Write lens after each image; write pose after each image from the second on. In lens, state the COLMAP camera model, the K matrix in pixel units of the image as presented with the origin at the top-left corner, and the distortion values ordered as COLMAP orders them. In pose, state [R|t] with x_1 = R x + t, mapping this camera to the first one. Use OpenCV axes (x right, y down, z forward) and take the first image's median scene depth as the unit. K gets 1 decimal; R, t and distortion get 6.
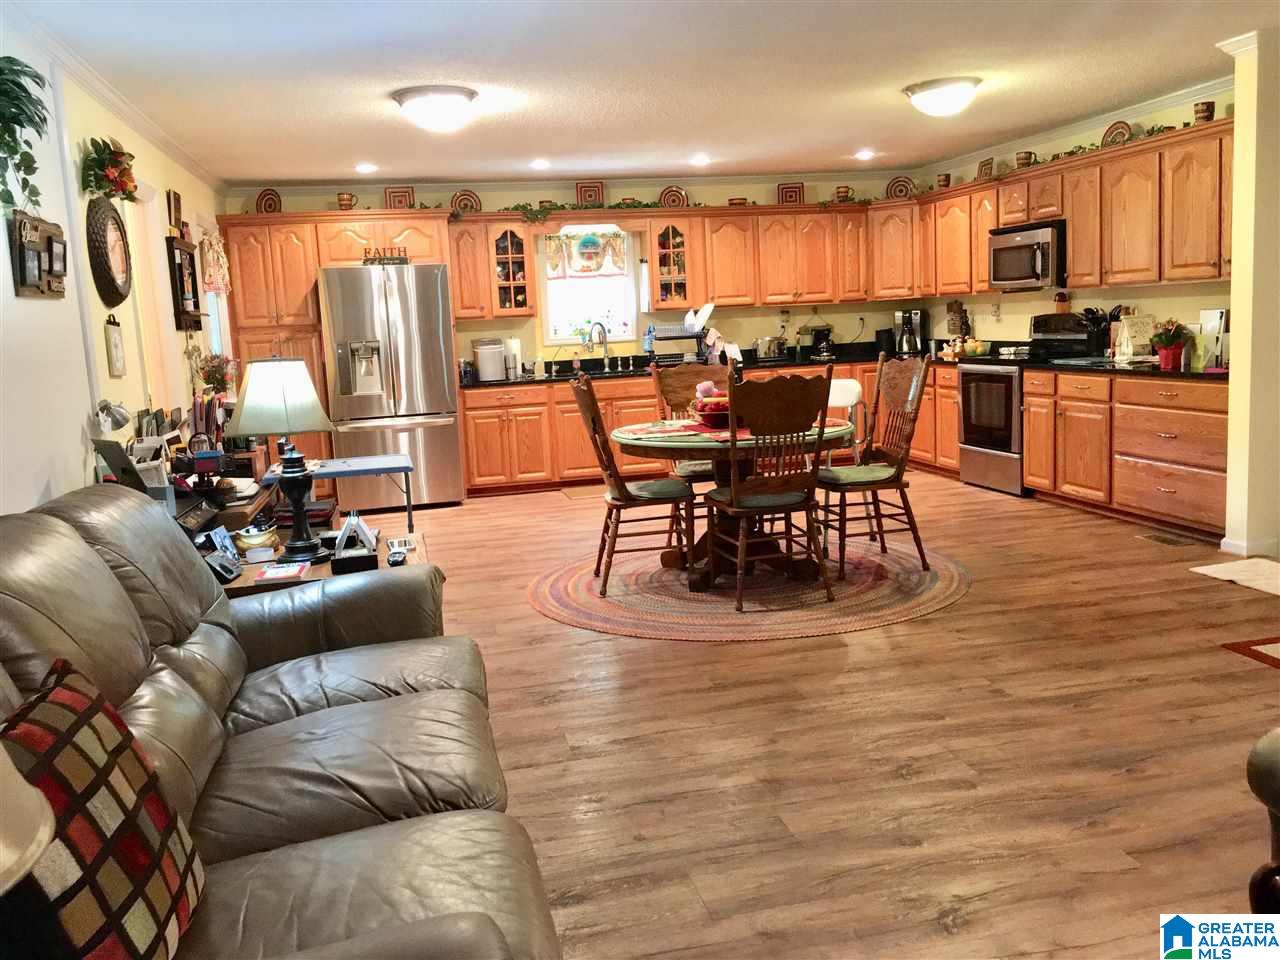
lens RADIAL K [[1089.6, 0, 634.3], [0, 1089.6, 478.0], [0, 0, 1]] dist [0.055524, -0.050449]
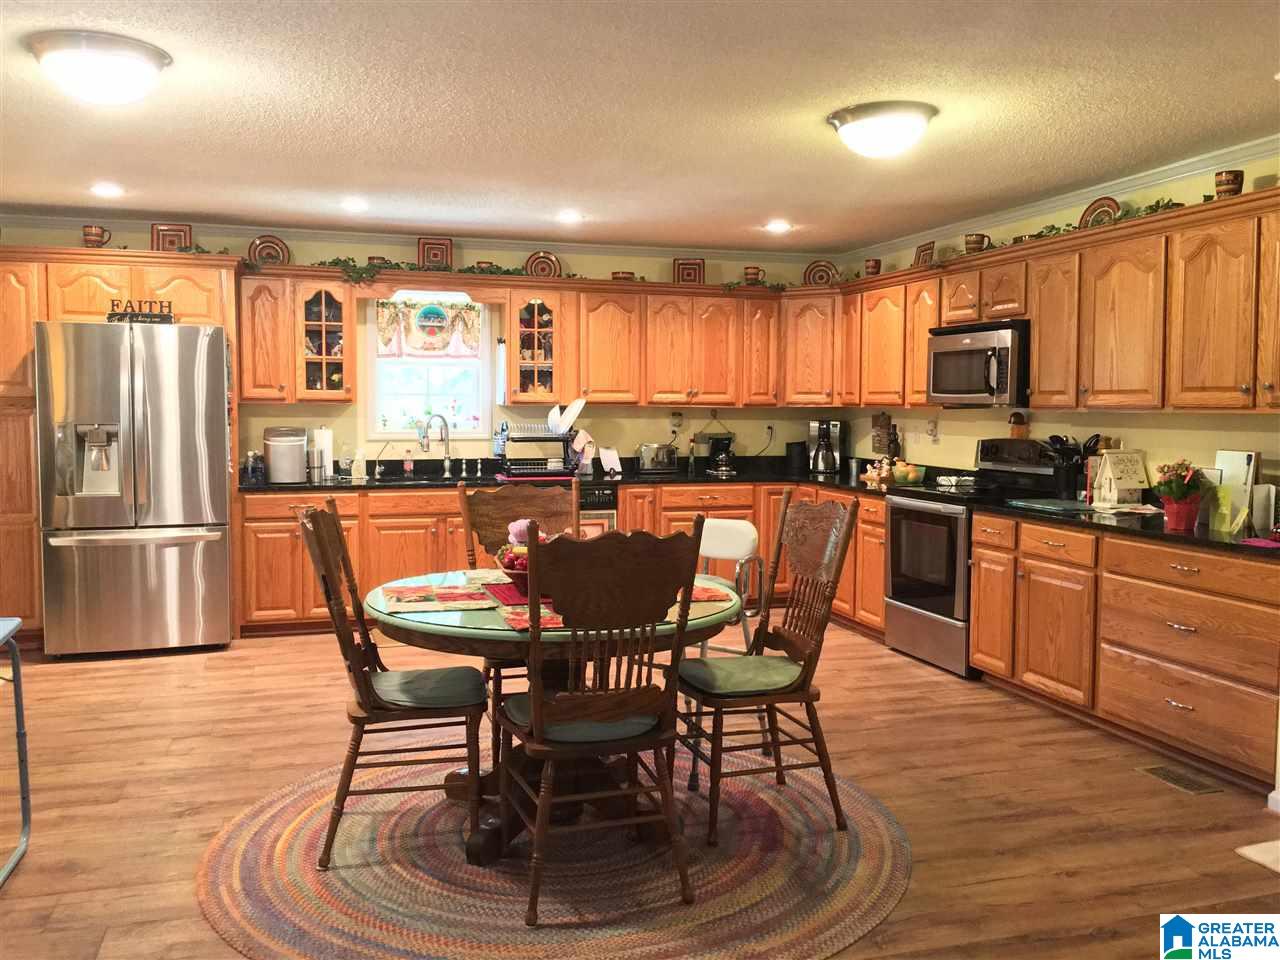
lens RADIAL K [[1089.6, 0, 640.0], [0, 1089.6, 483.8], [0, 0, 1]] dist [0.055524, -0.050449]
pose [[0.995609, 0.050947, 0.078535, 0.061826], [-0.044958, 0.996076, -0.076230, -0.046825], [-0.082110, 0.072365, 0.993993, 0.250362]]
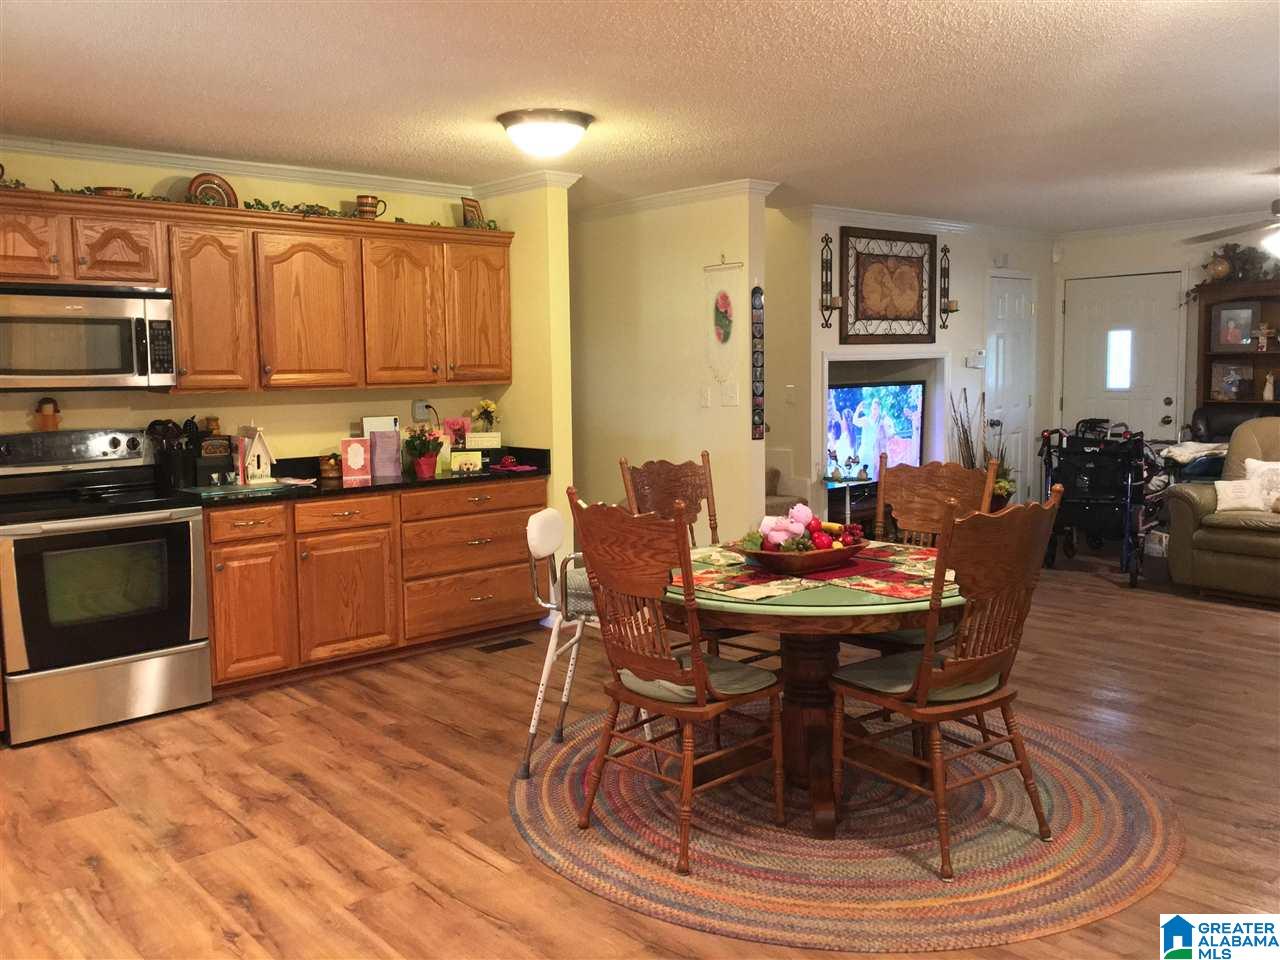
lens RADIAL K [[1089.6, 0, 638.2], [0, 1089.6, 467.9], [0, 0, 1]] dist [0.055524, -0.050449]
pose [[-0.478064, -0.022054, 0.878048, -0.324493], [0.168461, 0.978823, 0.116306, -0.146828], [-0.862018, 0.203518, -0.464225, 1.013980]]
